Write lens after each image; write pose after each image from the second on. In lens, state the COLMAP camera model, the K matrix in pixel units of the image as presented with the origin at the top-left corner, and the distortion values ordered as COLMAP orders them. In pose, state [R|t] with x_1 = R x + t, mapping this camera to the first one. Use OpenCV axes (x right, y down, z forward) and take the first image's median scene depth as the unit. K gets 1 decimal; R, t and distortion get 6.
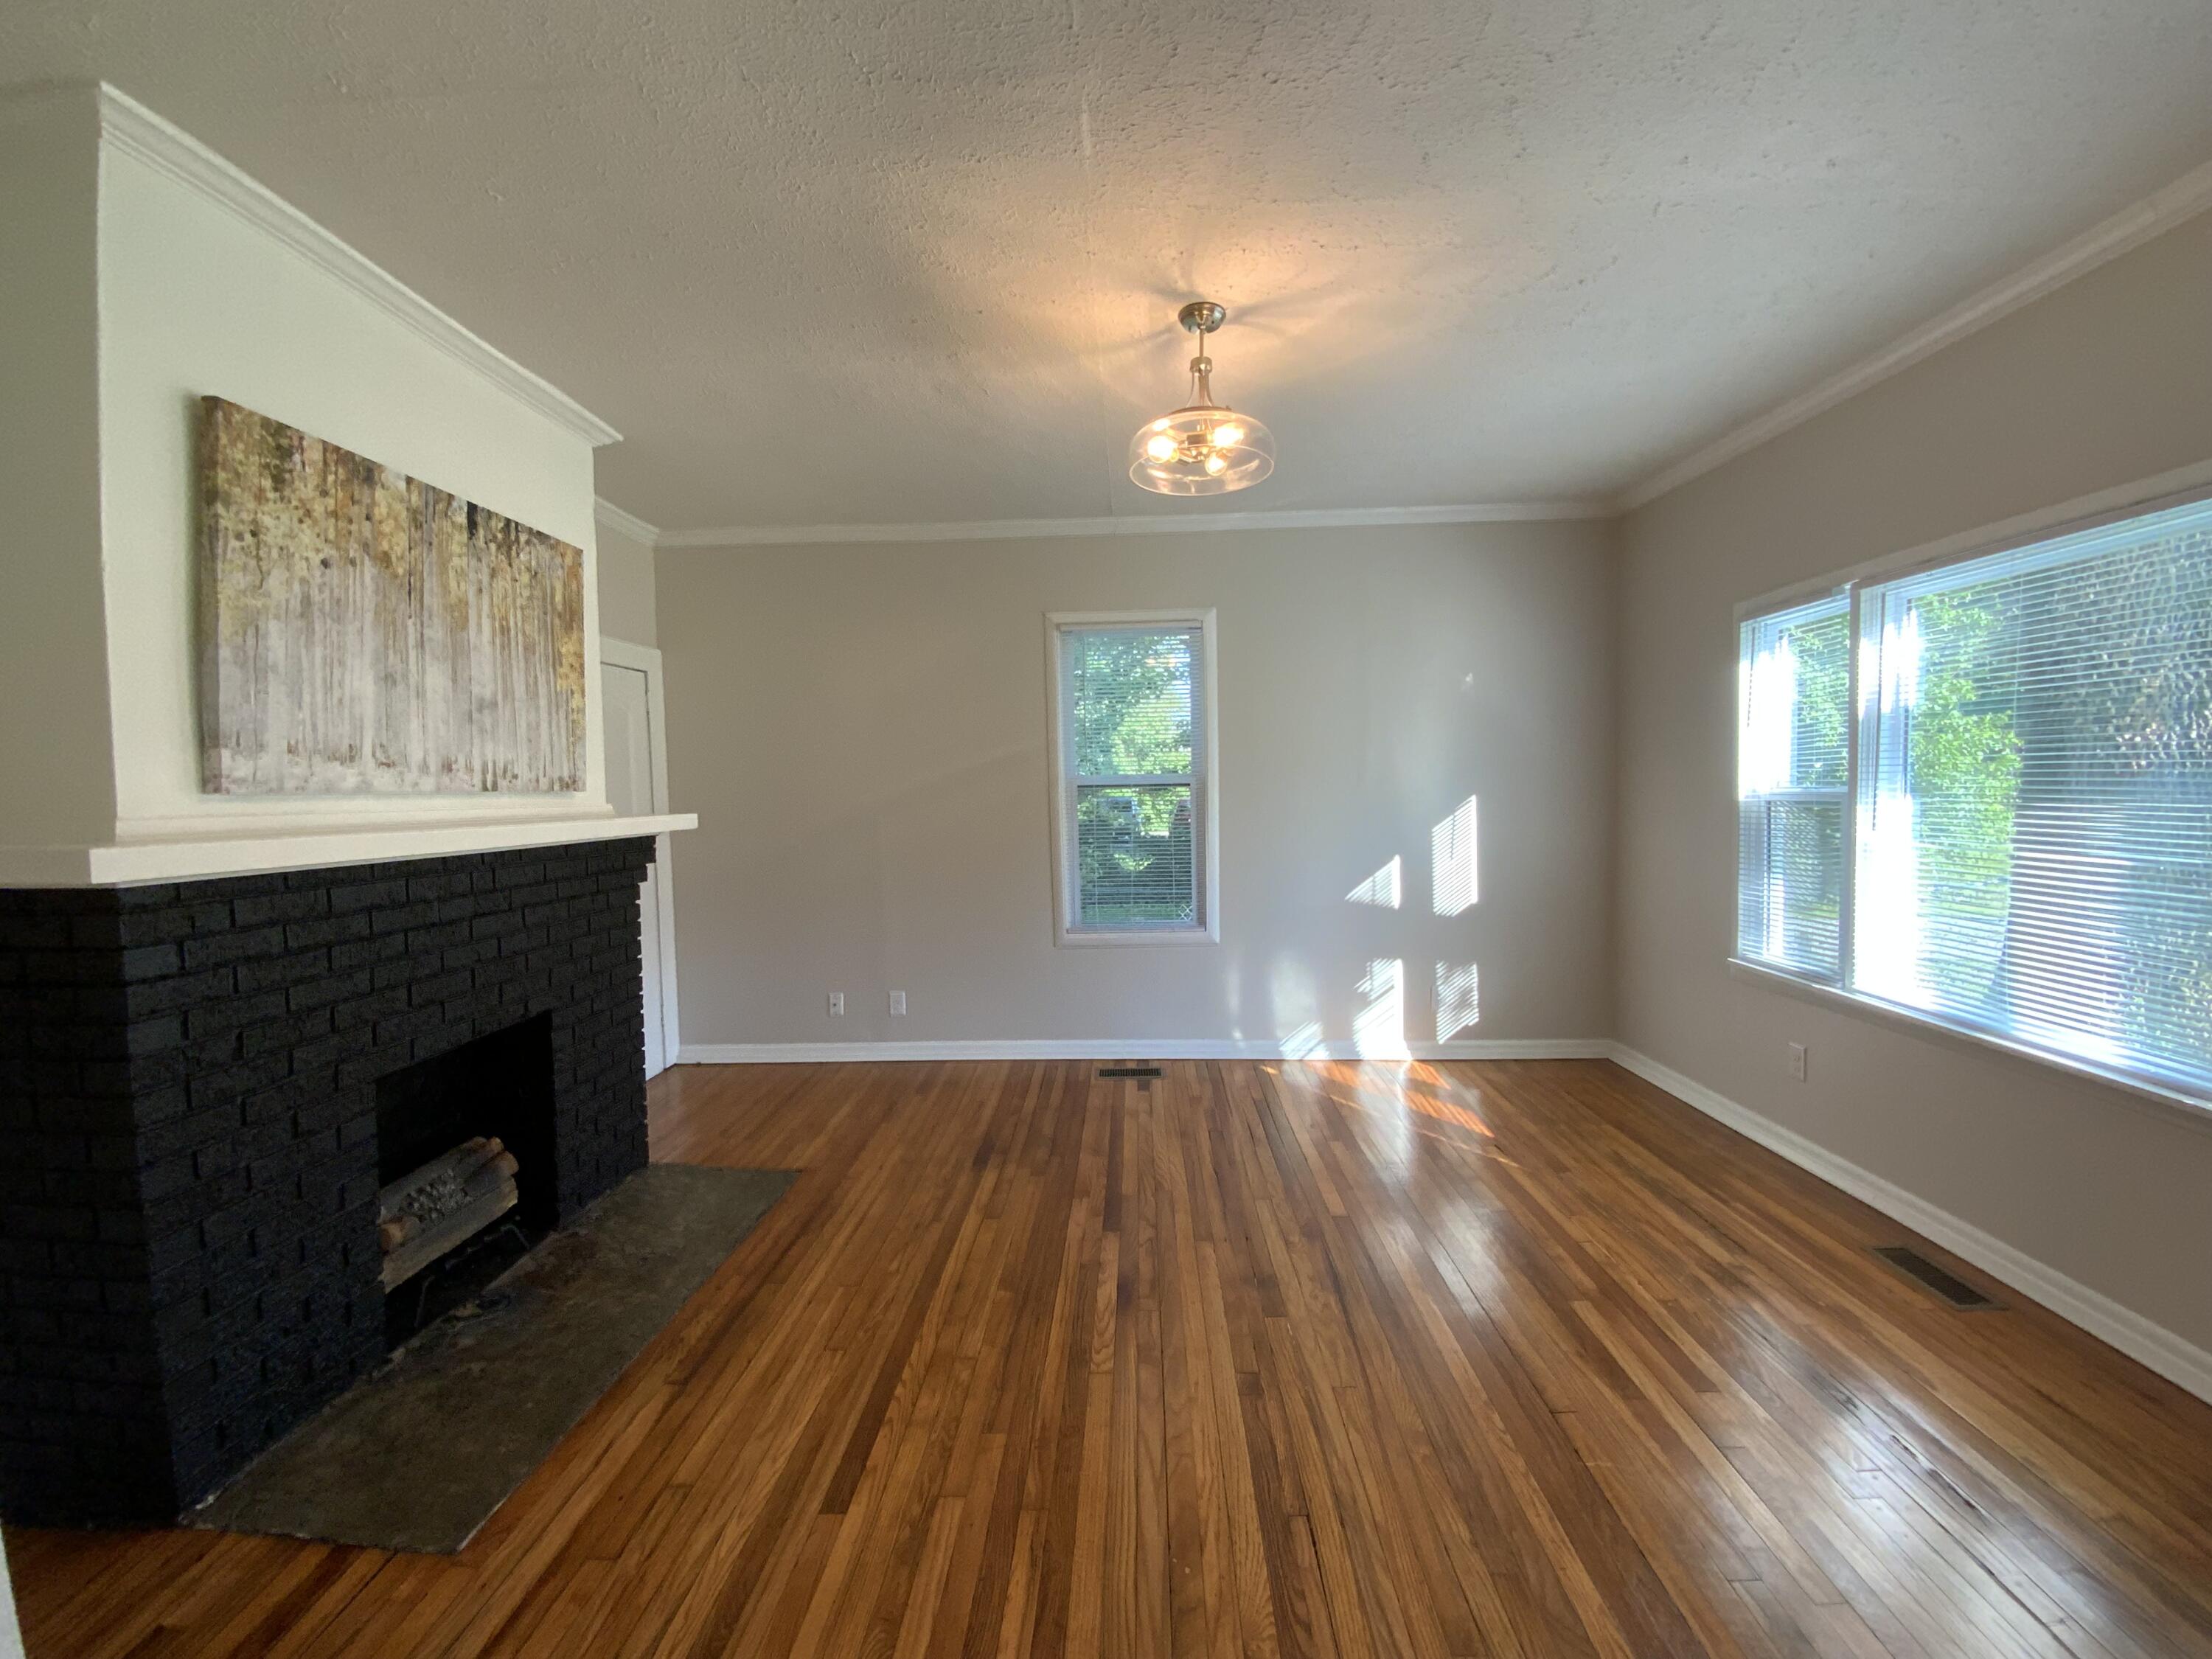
lens RADIAL K [[893.1, 0, 1109.3], [0, 893.1, 815.7], [0, 0, 1]] dist [0.008221, -0.000727]
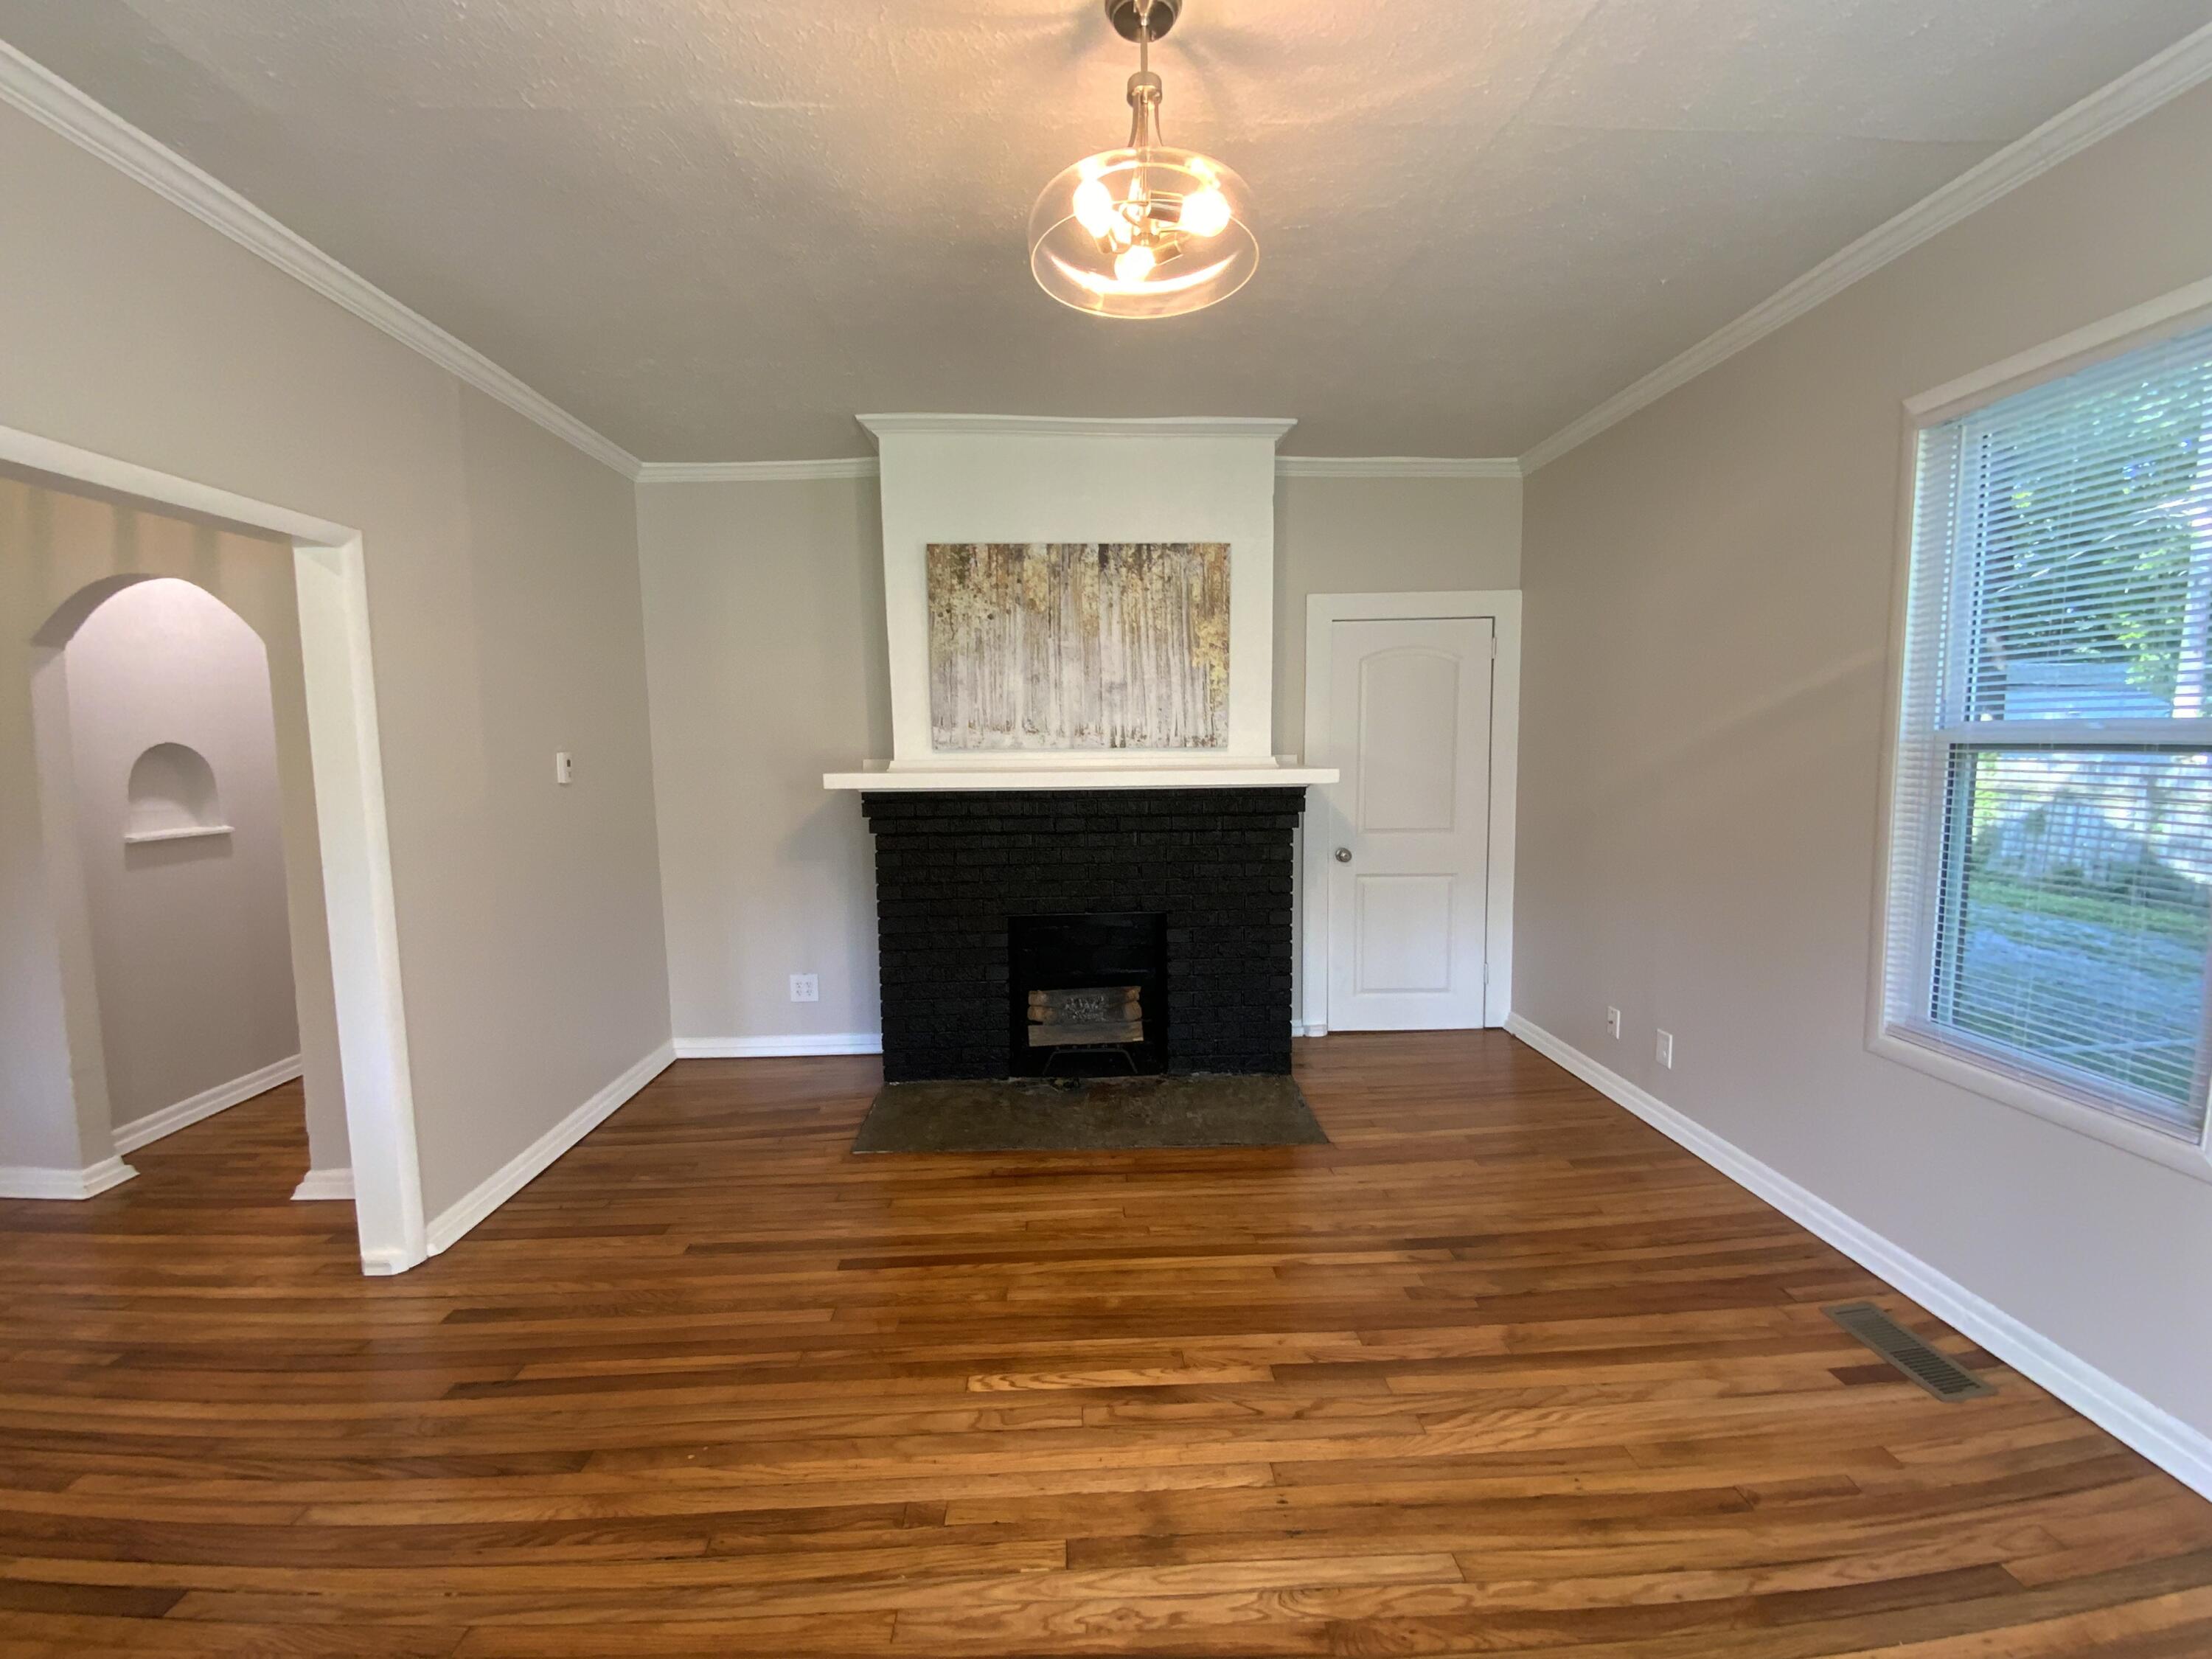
lens RADIAL K [[893.1, 0, 1110.1], [0, 893.1, 824.4], [0, 0, 1]] dist [0.008221, -0.000727]
pose [[0.090455, 0.112485, -0.989528, 0.754127], [-0.023851, 0.993561, 0.110763, -0.066285], [0.995615, 0.013582, 0.092555, 0.904547]]
